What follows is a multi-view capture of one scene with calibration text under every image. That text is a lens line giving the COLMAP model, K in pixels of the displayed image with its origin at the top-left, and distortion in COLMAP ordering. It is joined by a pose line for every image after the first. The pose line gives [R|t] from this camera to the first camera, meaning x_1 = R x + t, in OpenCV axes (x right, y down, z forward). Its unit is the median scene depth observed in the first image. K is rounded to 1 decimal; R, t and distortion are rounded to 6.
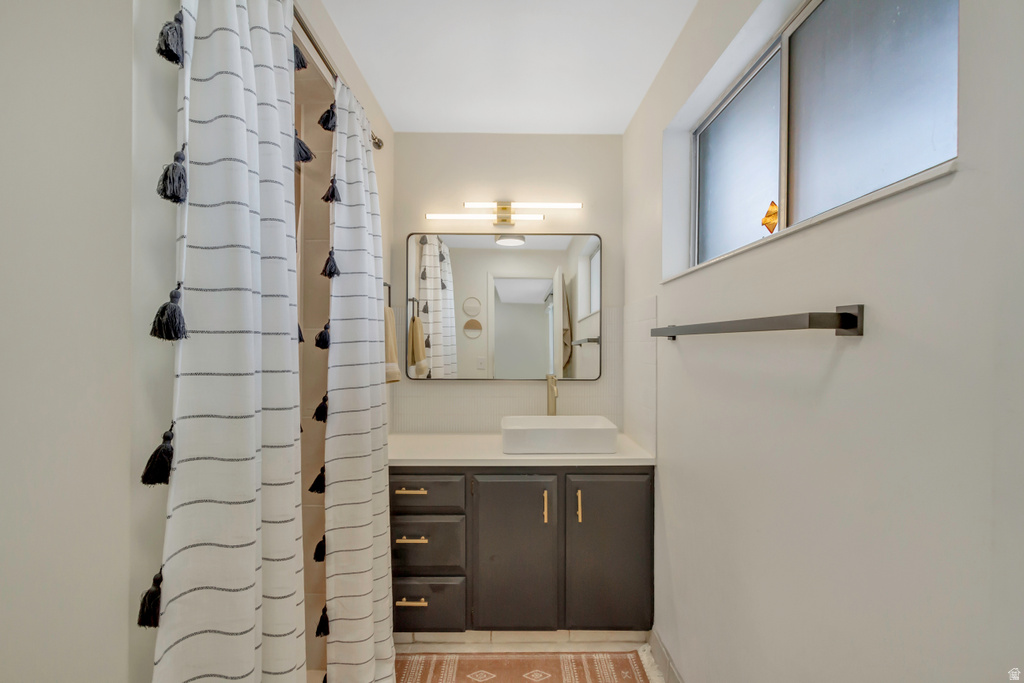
lens RADIAL K [[476.6, 0, 510.0], [0, 476.6, 344.4], [0, 0, 1]] dist [0.004080, 0.000030]
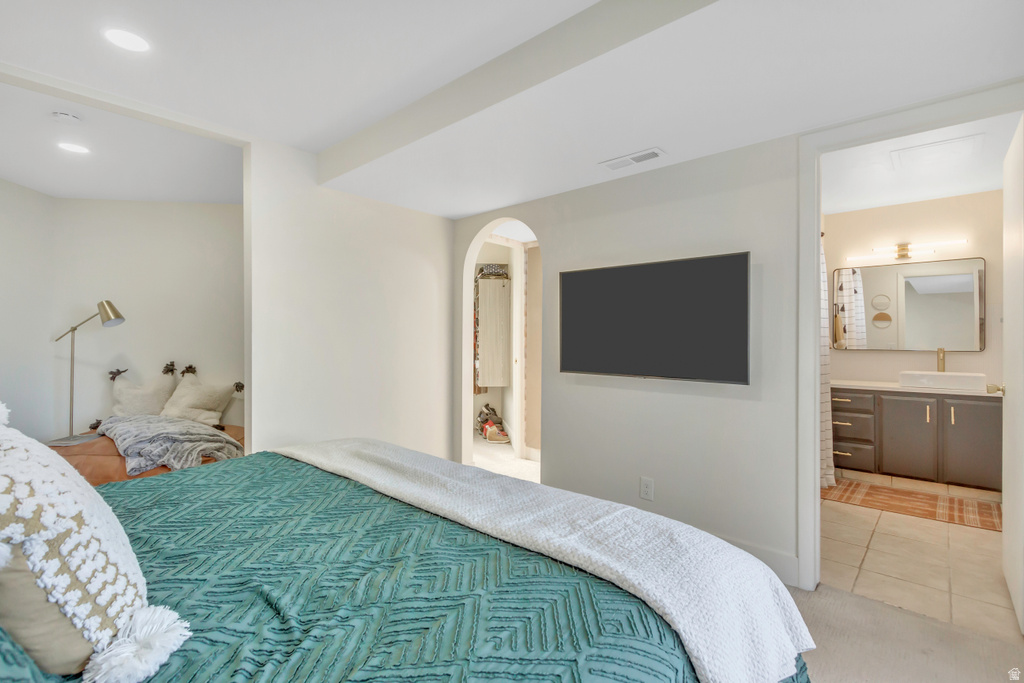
lens RADIAL K [[476.6, 0, 507.4], [0, 476.6, 340.6], [0, 0, 1]] dist [0.004080, 0.000030]
pose [[0.732000, -0.001222, -0.681304, 0.102702], [0.002028, 0.999998, 0.000385, 0.032805], [0.681302, -0.001664, 0.732001, -1.063847]]
